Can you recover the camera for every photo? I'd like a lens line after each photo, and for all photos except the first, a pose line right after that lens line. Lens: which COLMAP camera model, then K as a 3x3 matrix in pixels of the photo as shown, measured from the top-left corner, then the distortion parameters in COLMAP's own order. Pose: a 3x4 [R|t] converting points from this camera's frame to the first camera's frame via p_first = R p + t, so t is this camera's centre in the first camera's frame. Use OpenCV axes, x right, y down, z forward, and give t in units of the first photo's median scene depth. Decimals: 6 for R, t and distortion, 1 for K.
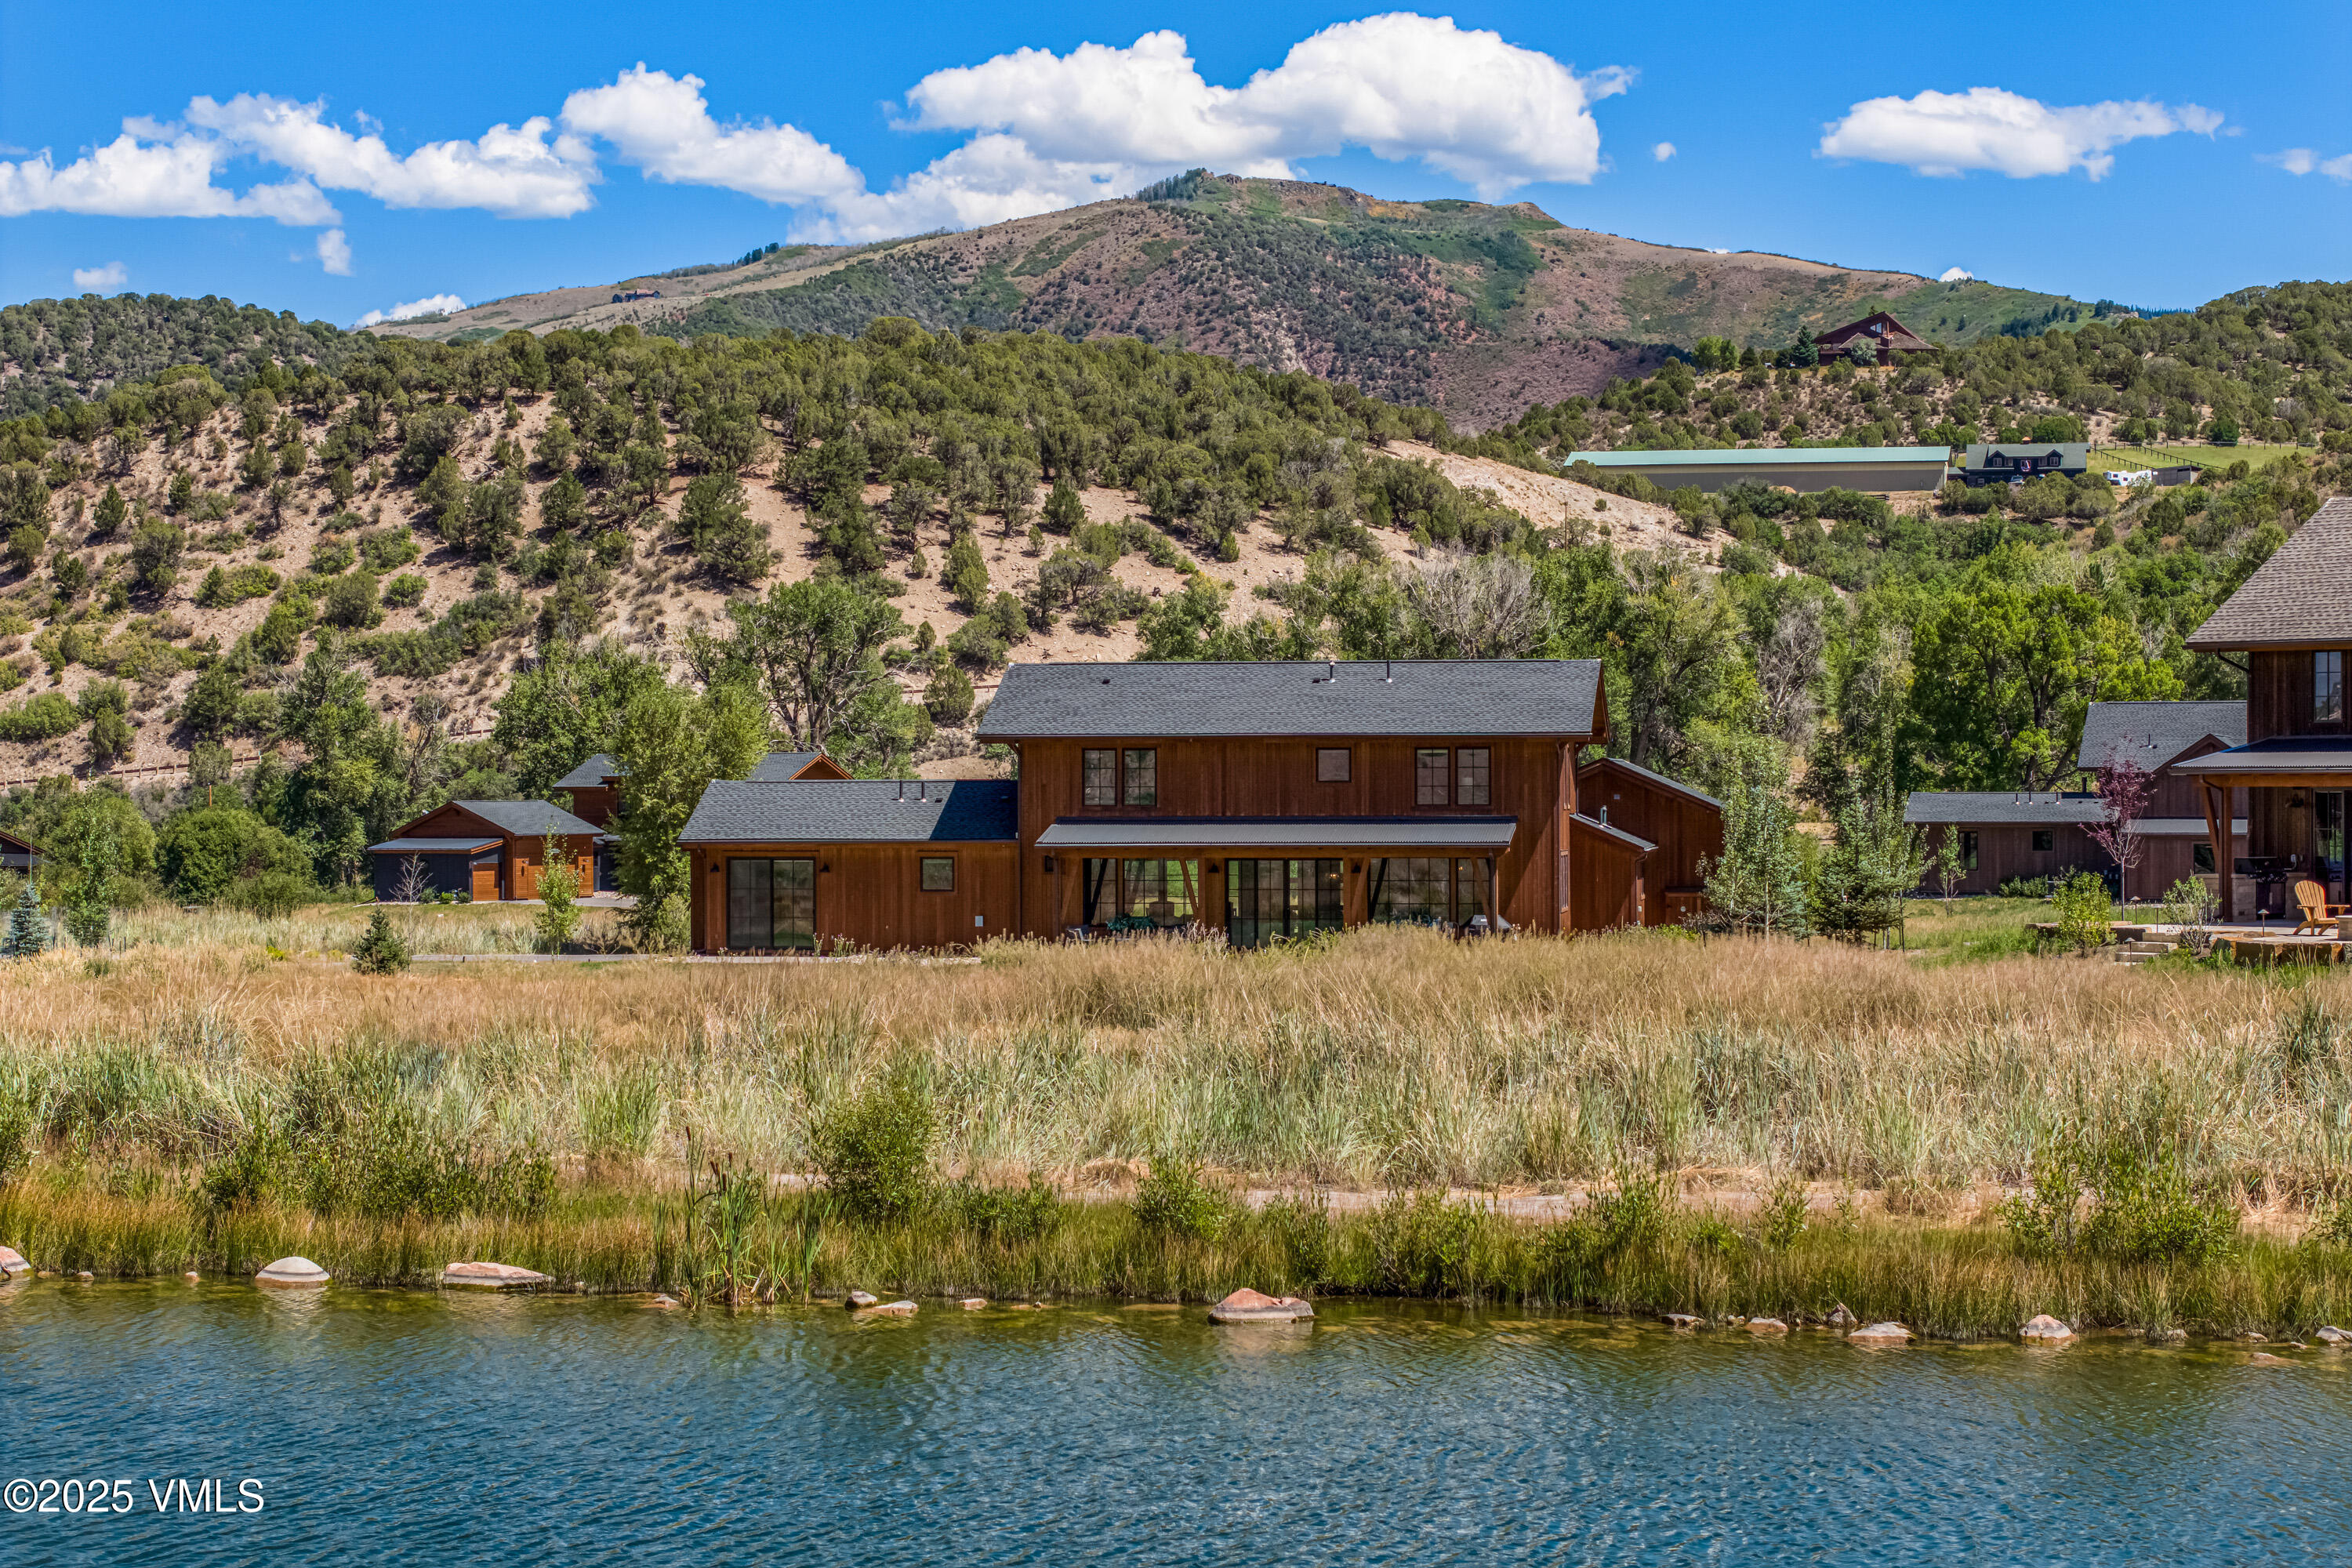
lens RADIAL K [[5056.2, 0, 1179.3], [0, 5056.2, 783.4], [0, 0, 1]] dist [-0.074243, -0.231360]
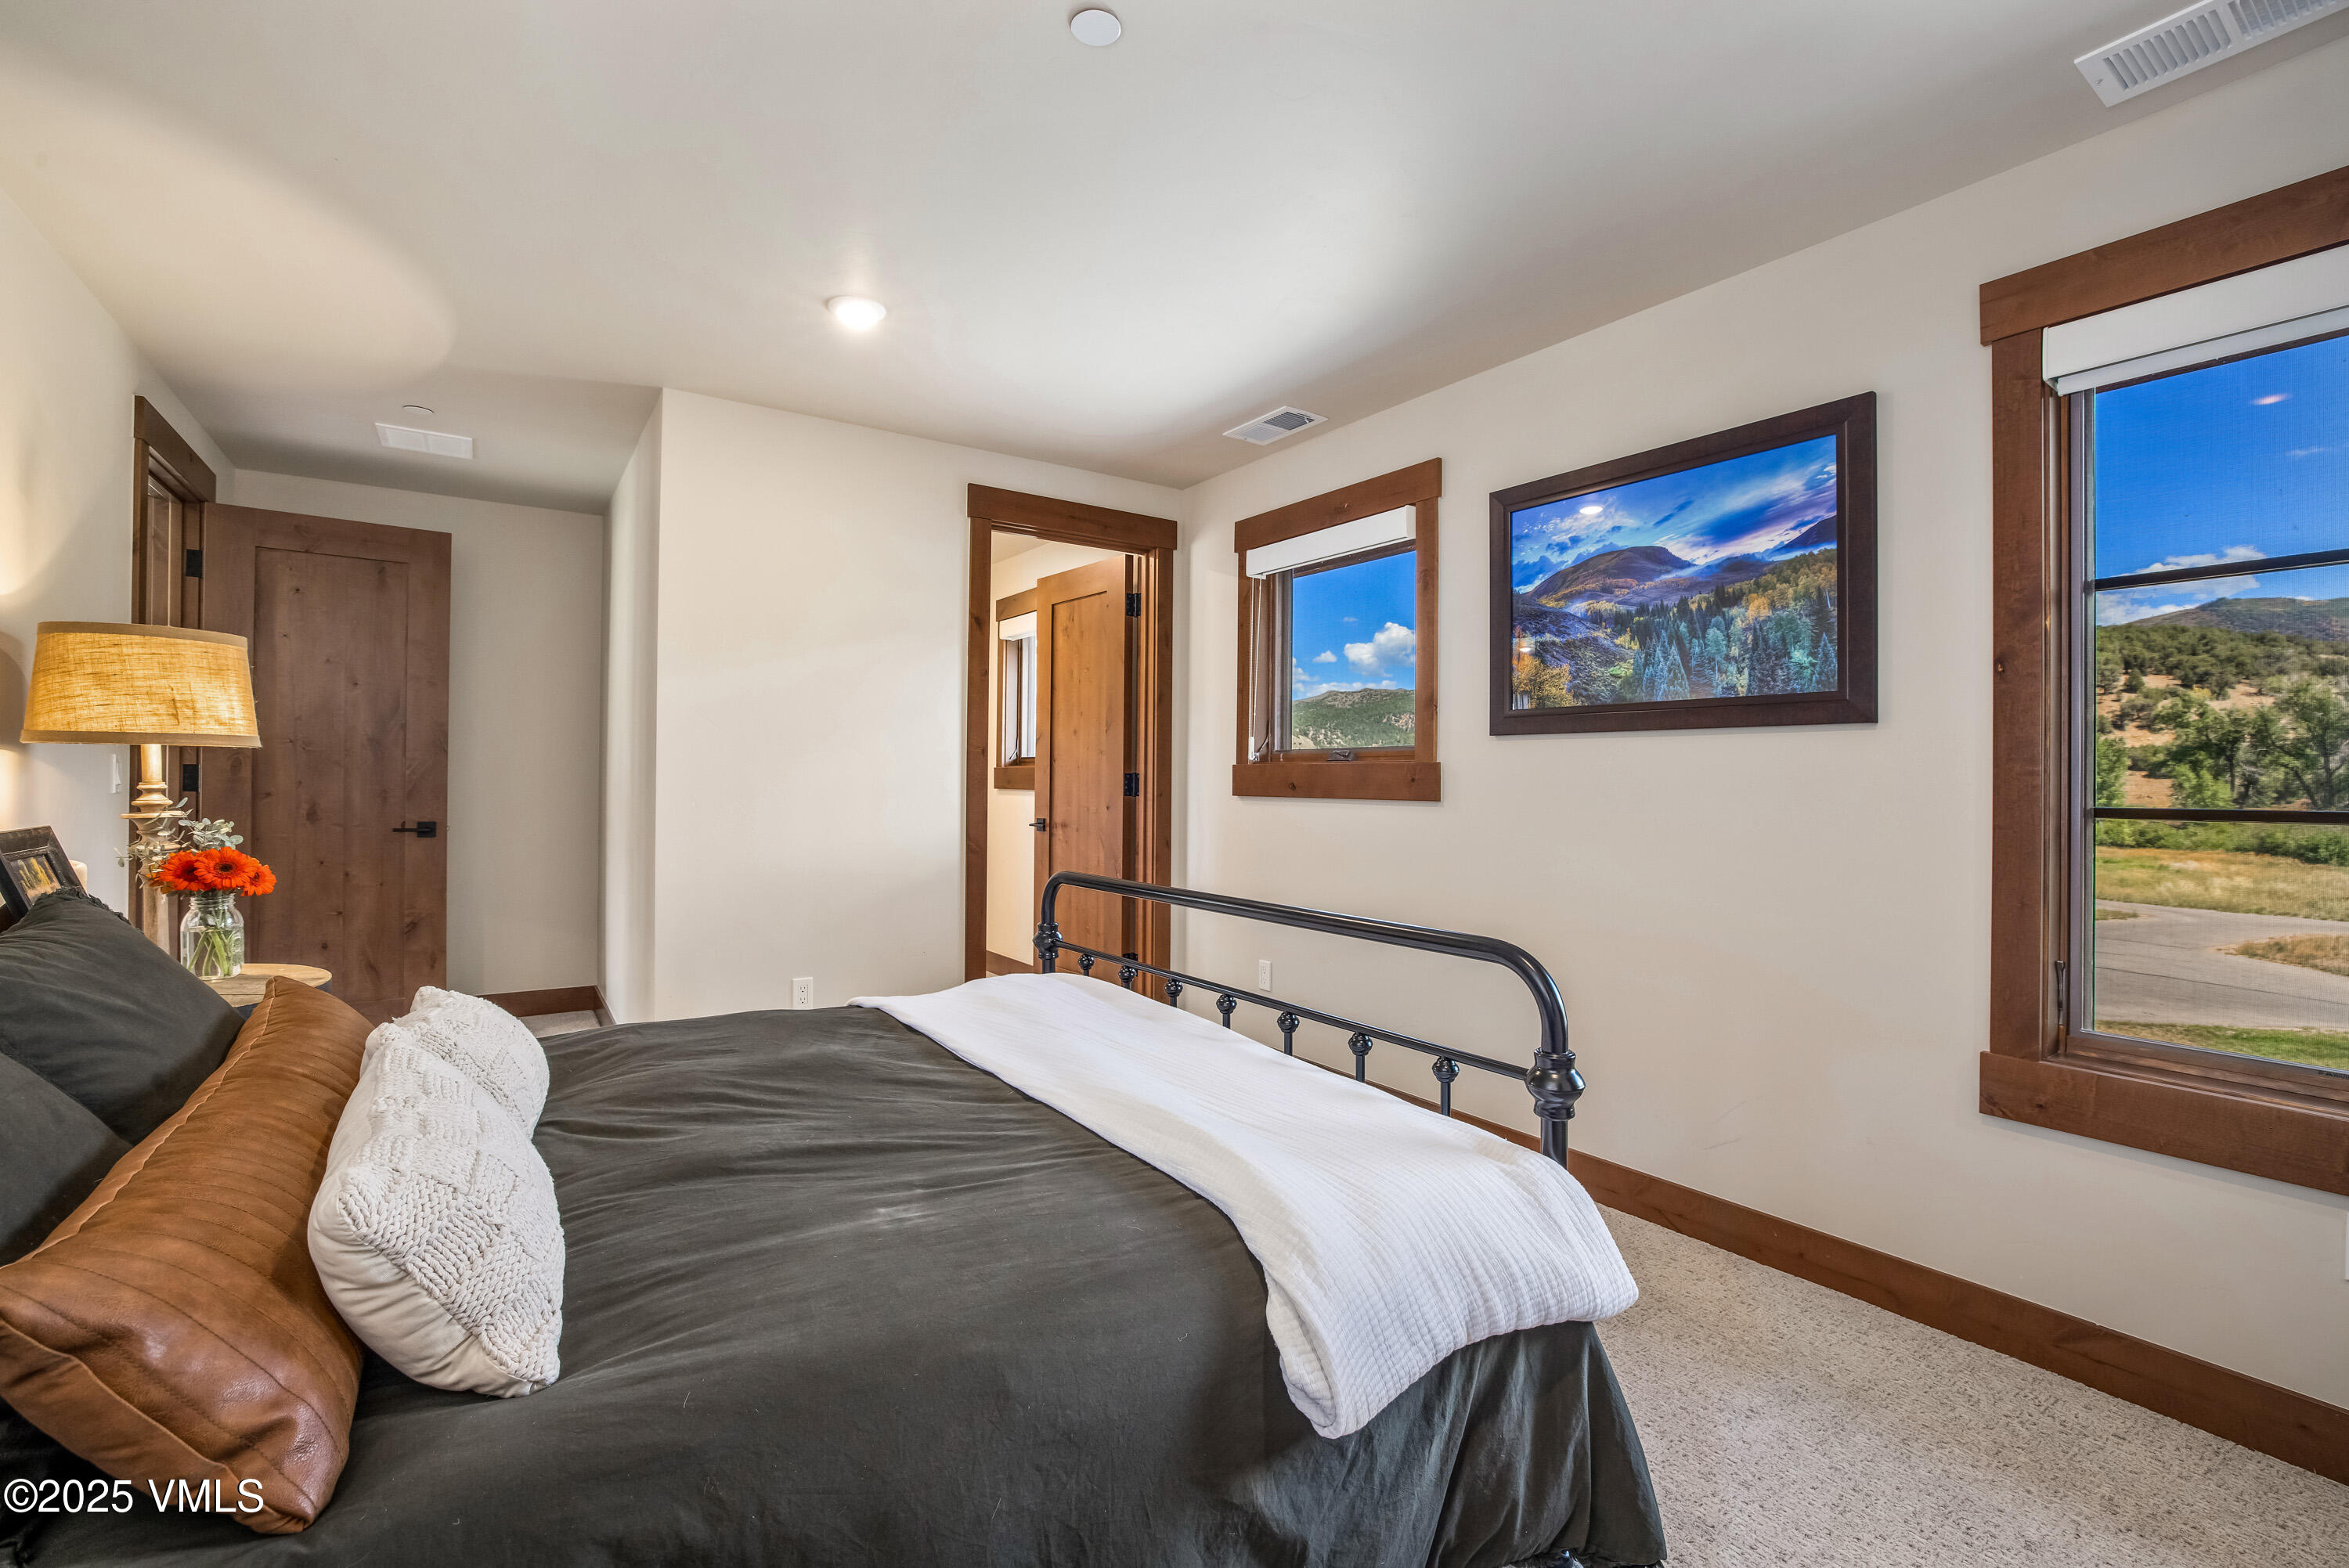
lens RADIAL K [[1004.2, 0, 1213.5], [0, 1004.2, 774.5], [0, 0, 1]] dist [0.001162, 0.000581]
pose [[0.707358, 0.004305, -0.706842, 0.007750], [-0.010889, 0.999929, -0.004806, 0.000267], [0.706771, 0.011096, 0.707355, 0.293651]]
